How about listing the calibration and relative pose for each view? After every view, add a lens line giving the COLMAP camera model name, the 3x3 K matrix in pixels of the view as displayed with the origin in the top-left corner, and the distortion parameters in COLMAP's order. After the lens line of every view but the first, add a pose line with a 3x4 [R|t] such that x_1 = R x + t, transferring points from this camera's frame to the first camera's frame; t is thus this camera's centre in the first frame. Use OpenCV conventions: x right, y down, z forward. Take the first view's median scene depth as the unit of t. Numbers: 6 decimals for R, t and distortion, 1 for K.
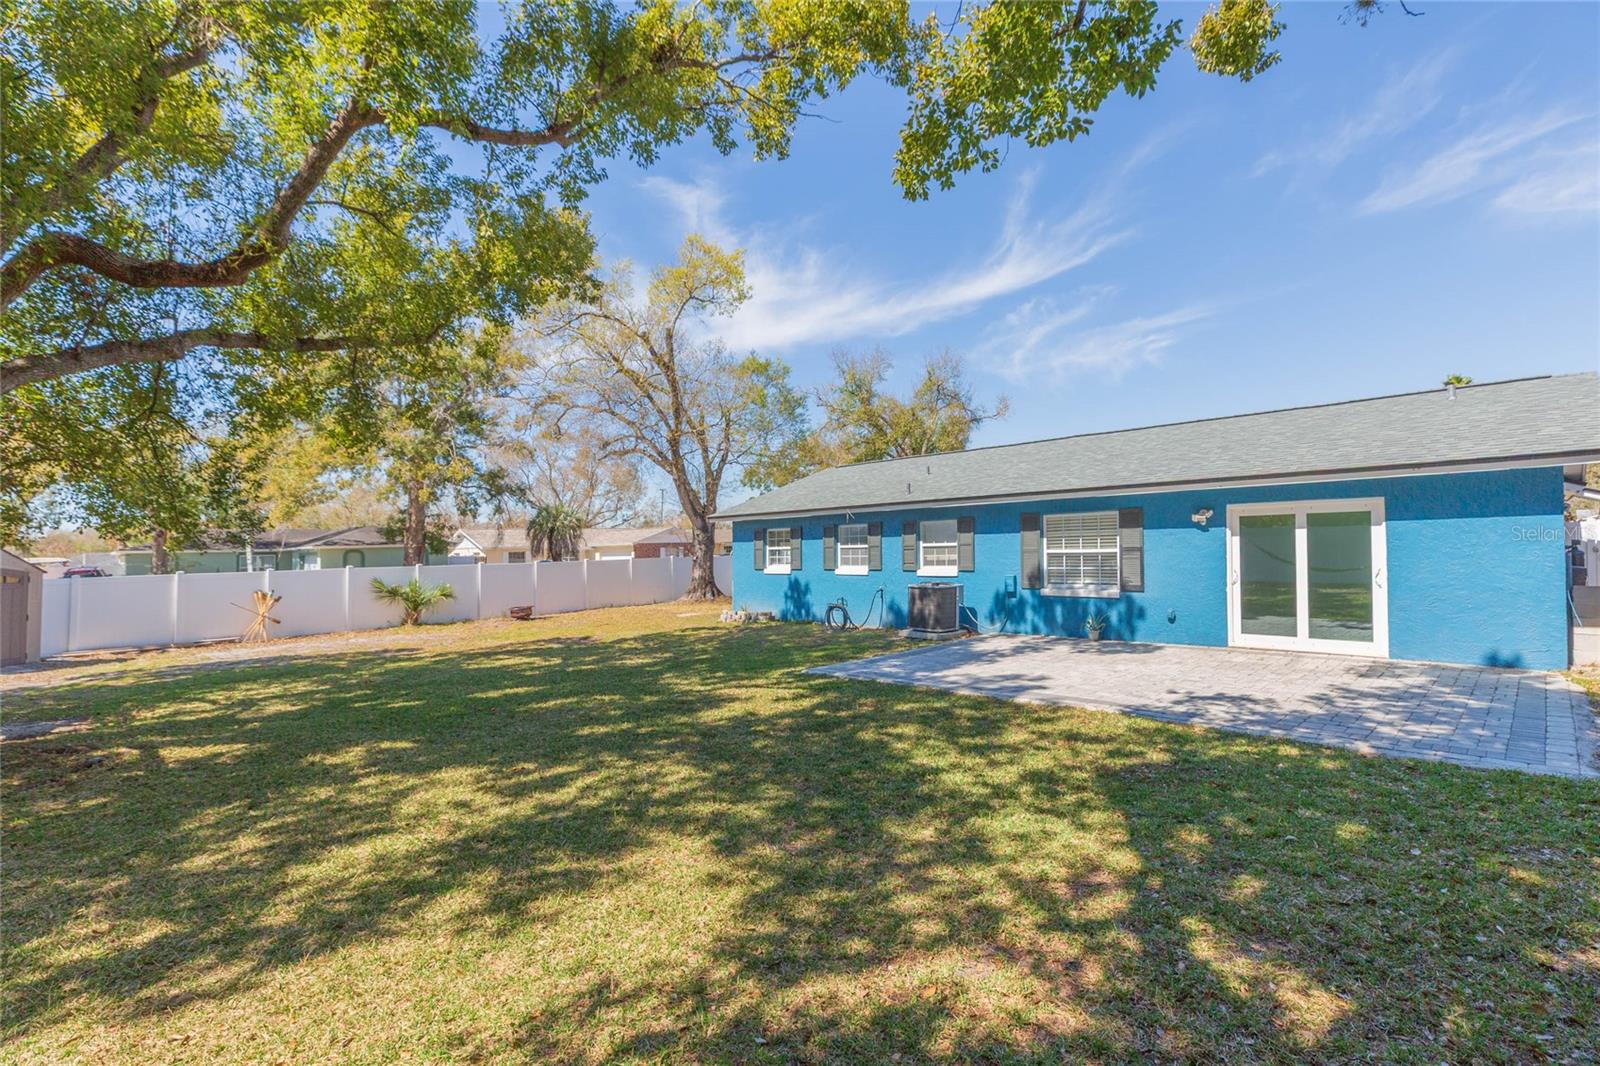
lens RADIAL K [[719.9, 0, 805.6], [0, 719.9, 535.6], [0, 0, 1]] dist [0.008063, -0.000405]
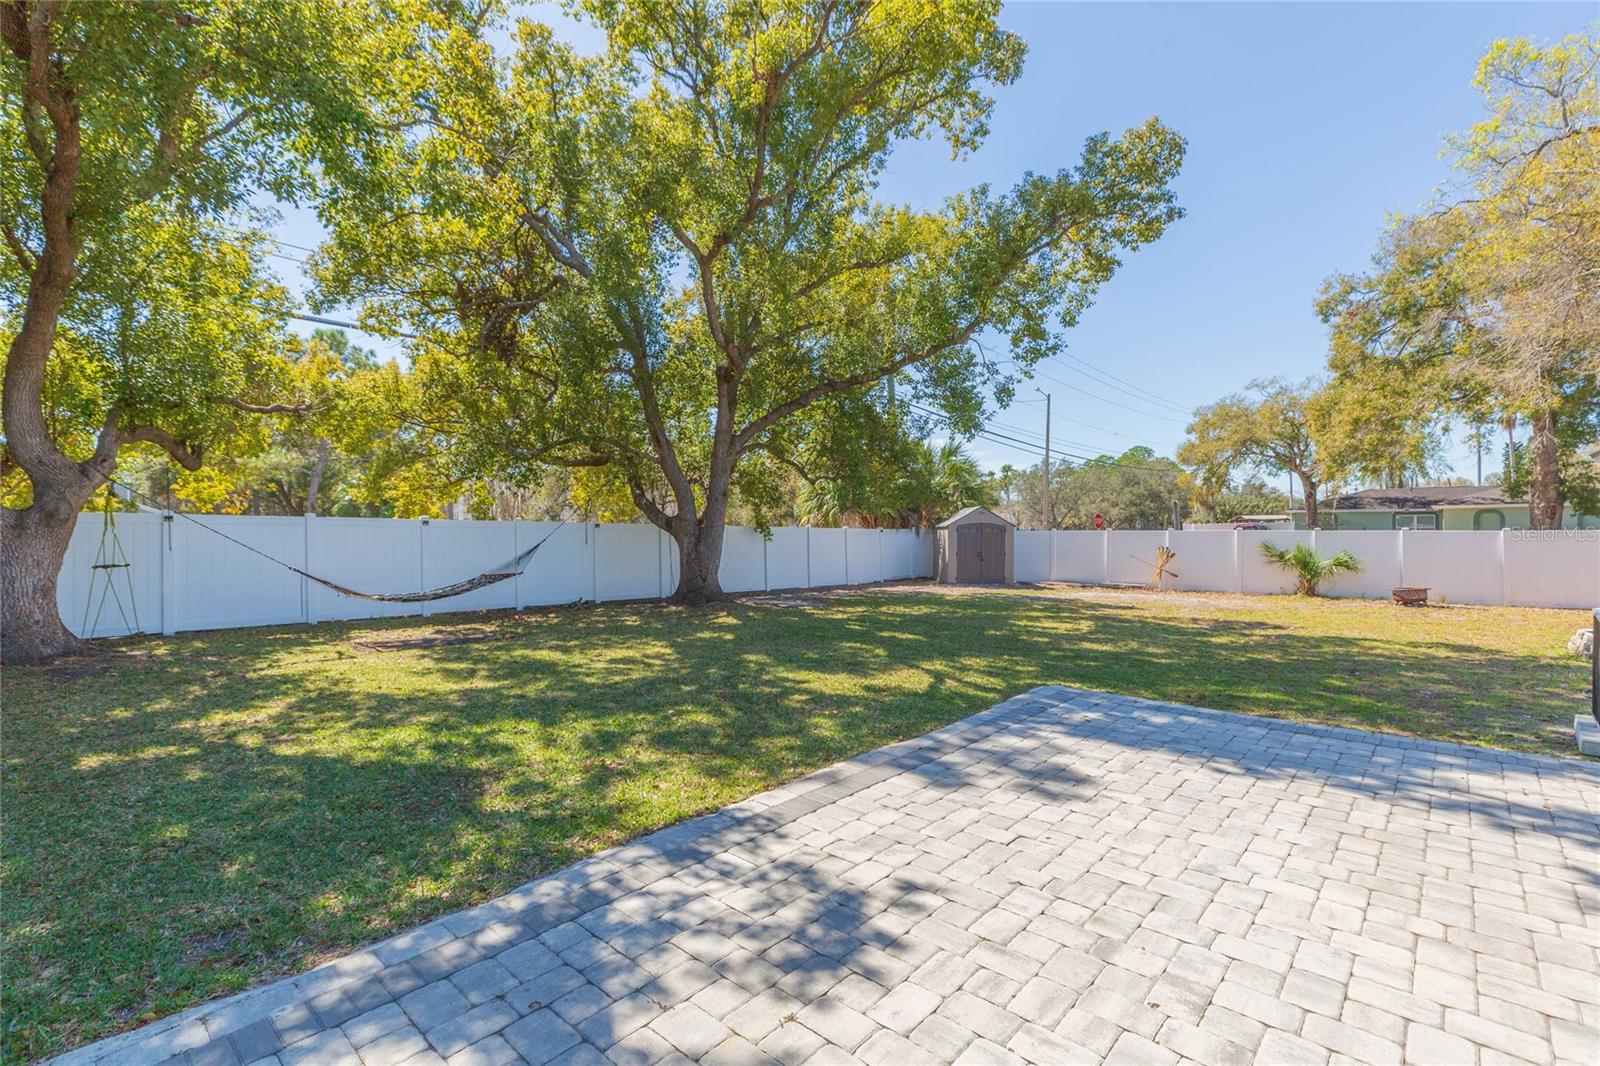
lens RADIAL K [[719.9, 0, 804.1], [0, 719.9, 525.9], [0, 0, 1]] dist [0.008063, -0.000405]
pose [[0.082055, 0.024253, -0.996333, 1.127012], [0.020473, 0.999452, 0.026015, 0.004272], [0.996418, -0.022532, 0.081513, 1.126628]]
